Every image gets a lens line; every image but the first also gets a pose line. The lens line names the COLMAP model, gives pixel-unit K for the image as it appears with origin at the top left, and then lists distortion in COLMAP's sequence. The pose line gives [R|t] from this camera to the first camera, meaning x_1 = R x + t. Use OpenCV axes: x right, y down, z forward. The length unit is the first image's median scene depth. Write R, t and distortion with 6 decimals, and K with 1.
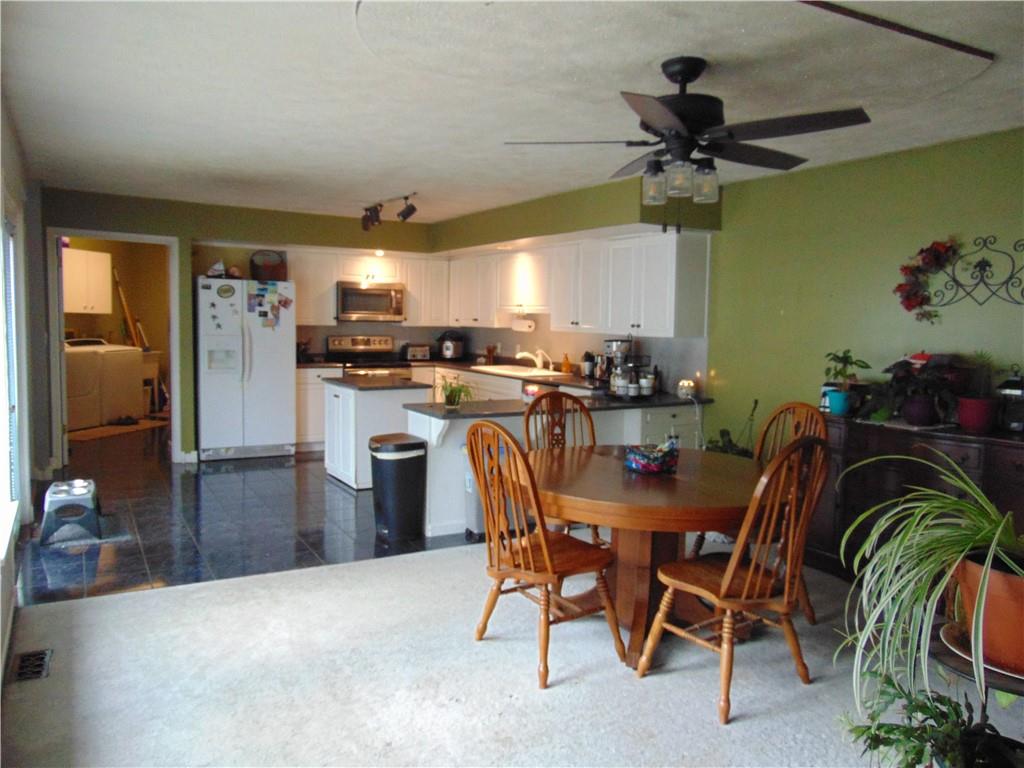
lens RADIAL K [[773.1, 0, 516.1], [0, 773.1, 379.6], [0, 0, 1]] dist [-0.006464, 0.074511]
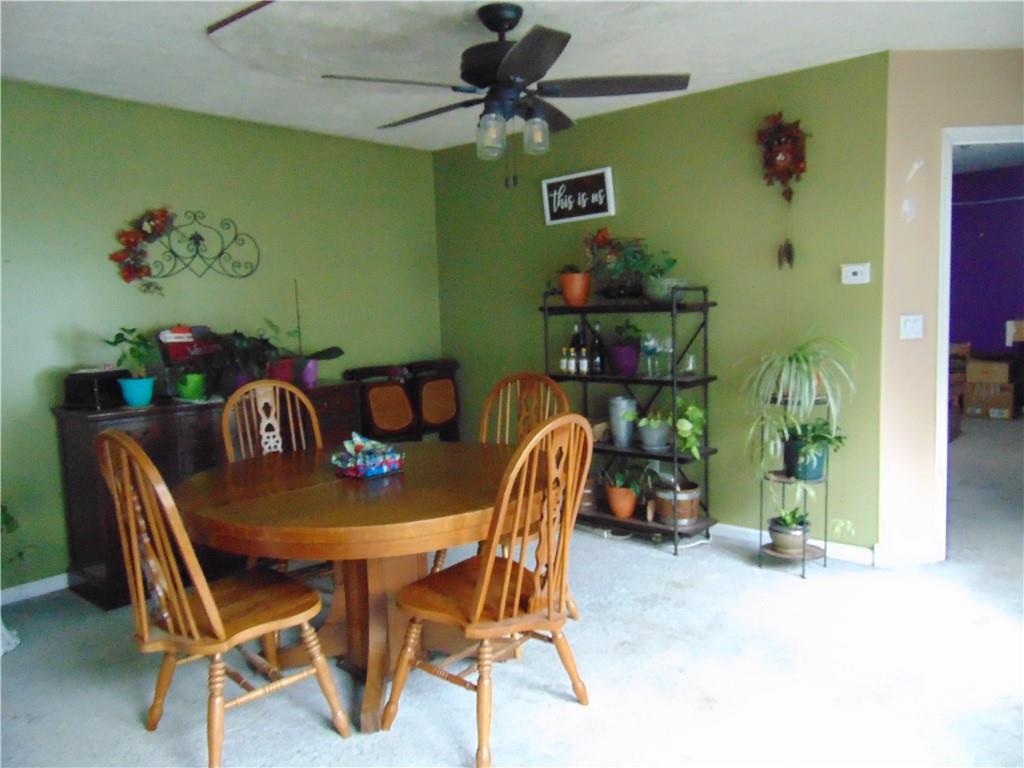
lens RADIAL K [[773.1, 0, 516.1], [0, 773.1, 379.6], [0, 0, 1]] dist [-0.006464, 0.074511]
pose [[-0.317570, -0.107444, 0.942128, -0.318634], [0.098118, 0.984503, 0.145350, -0.041507], [-0.943145, 0.138598, -0.302107, 0.557853]]
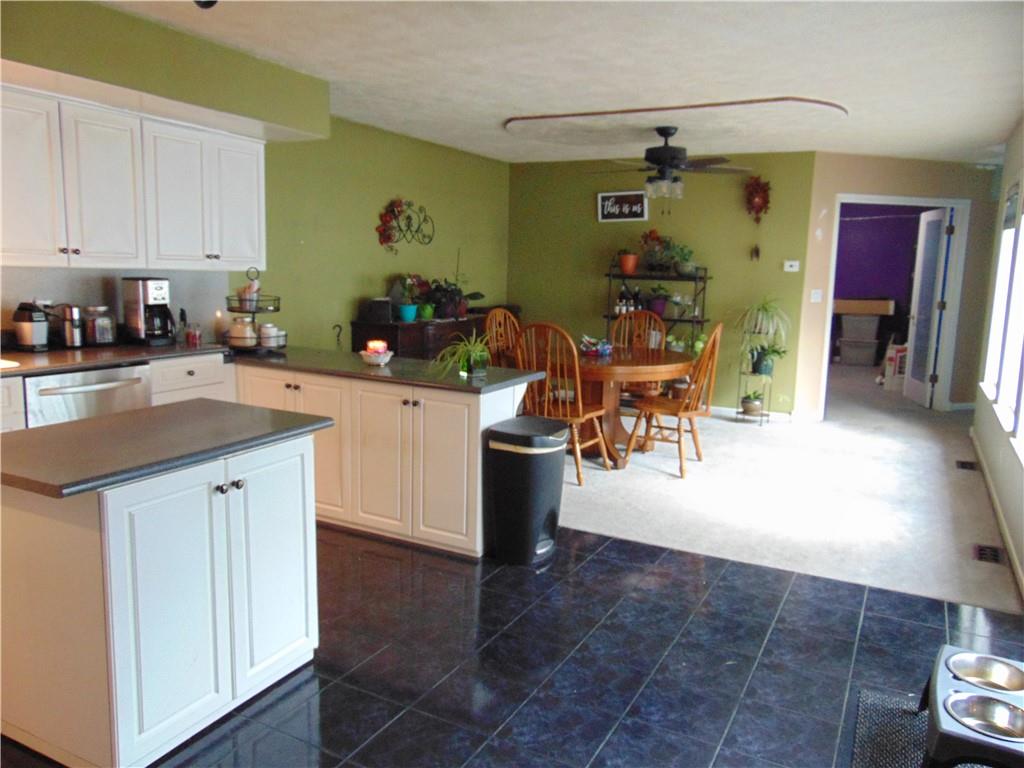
lens RADIAL K [[773.1, 0, 516.1], [0, 773.1, 379.6], [0, 0, 1]] dist [-0.006464, 0.074511]
pose [[-0.528295, -0.161280, 0.833603, -0.555423], [0.028208, 0.977918, 0.207078, -0.087003], [-0.848592, 0.132912, -0.512080, 1.005976]]
